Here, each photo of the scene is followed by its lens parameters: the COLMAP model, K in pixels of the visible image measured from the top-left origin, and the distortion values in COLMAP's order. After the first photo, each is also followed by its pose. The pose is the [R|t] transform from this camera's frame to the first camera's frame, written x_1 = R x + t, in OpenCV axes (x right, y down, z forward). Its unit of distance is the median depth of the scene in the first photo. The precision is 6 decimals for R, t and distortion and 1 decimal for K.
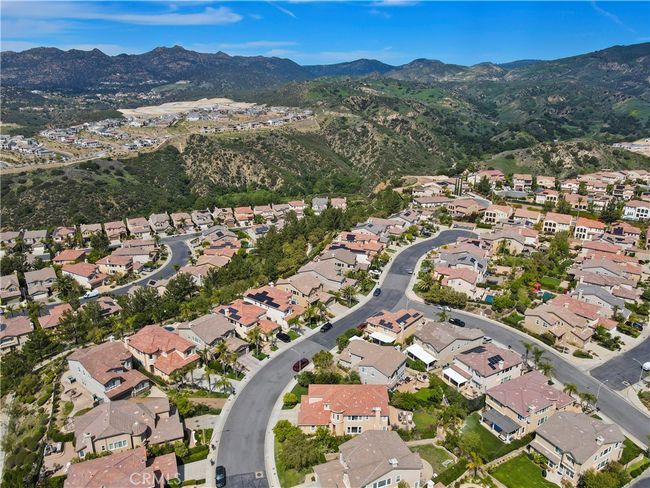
lens RADIAL K [[474.3, 0, 324.8], [0, 474.3, 243.0], [0, 0, 1]] dist [0.005286, 0.020229]
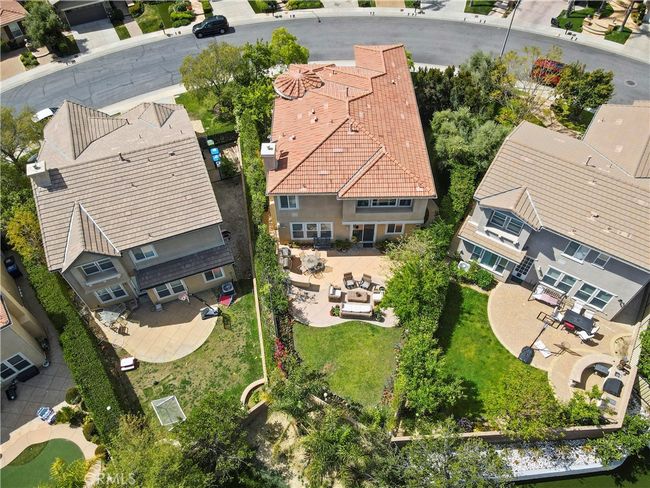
lens RADIAL K [[474.3, 0, 326.8], [0, 474.3, 243.2], [0, 0, 1]] dist [0.005286, 0.020229]
pose [[0.013378, 0.785583, -0.618612, 0.272615], [-0.308943, 0.591644, 0.744655, 0.113377], [0.950986, 0.181154, 0.250616, 0.756485]]
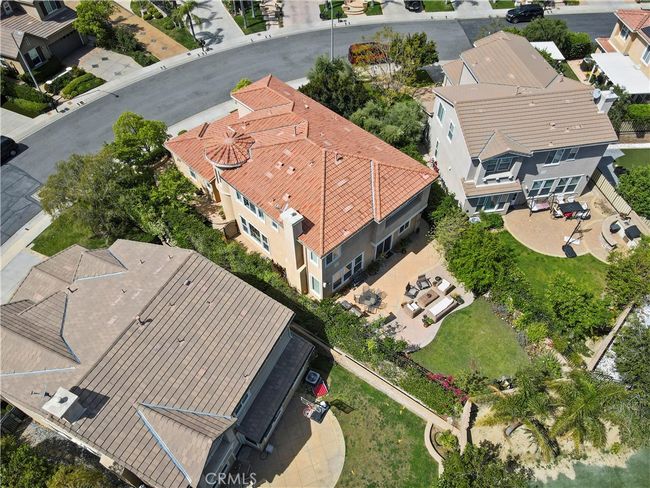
lens RADIAL K [[474.3, 0, 326.1], [0, 474.3, 245.3], [0, 0, 1]] dist [0.005286, 0.020229]
pose [[0.692623, 0.544324, -0.473270, 0.207402], [-0.219801, 0.784205, 0.580267, 0.154261], [0.686994, -0.297882, 0.662801, 0.643631]]
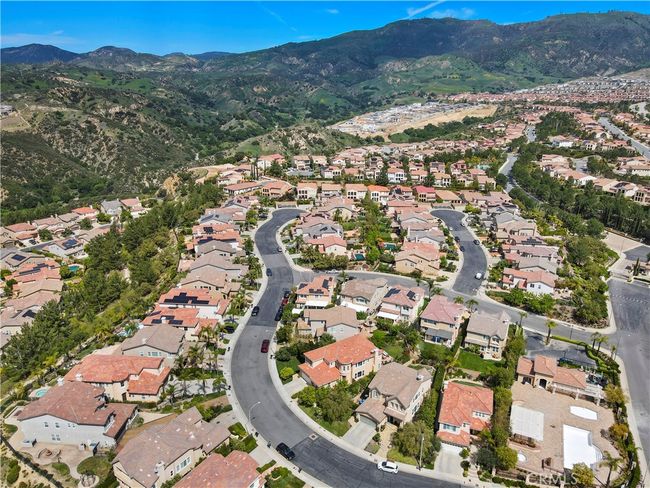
lens RADIAL K [[474.3, 0, 323.7], [0, 474.3, 248.8], [0, 0, 1]] dist [0.005286, 0.020229]
pose [[0.832132, -0.187945, 0.521760, -0.447176], [0.173027, 0.981846, 0.077721, -0.012761], [-0.526895, 0.025604, 0.849545, 0.036634]]
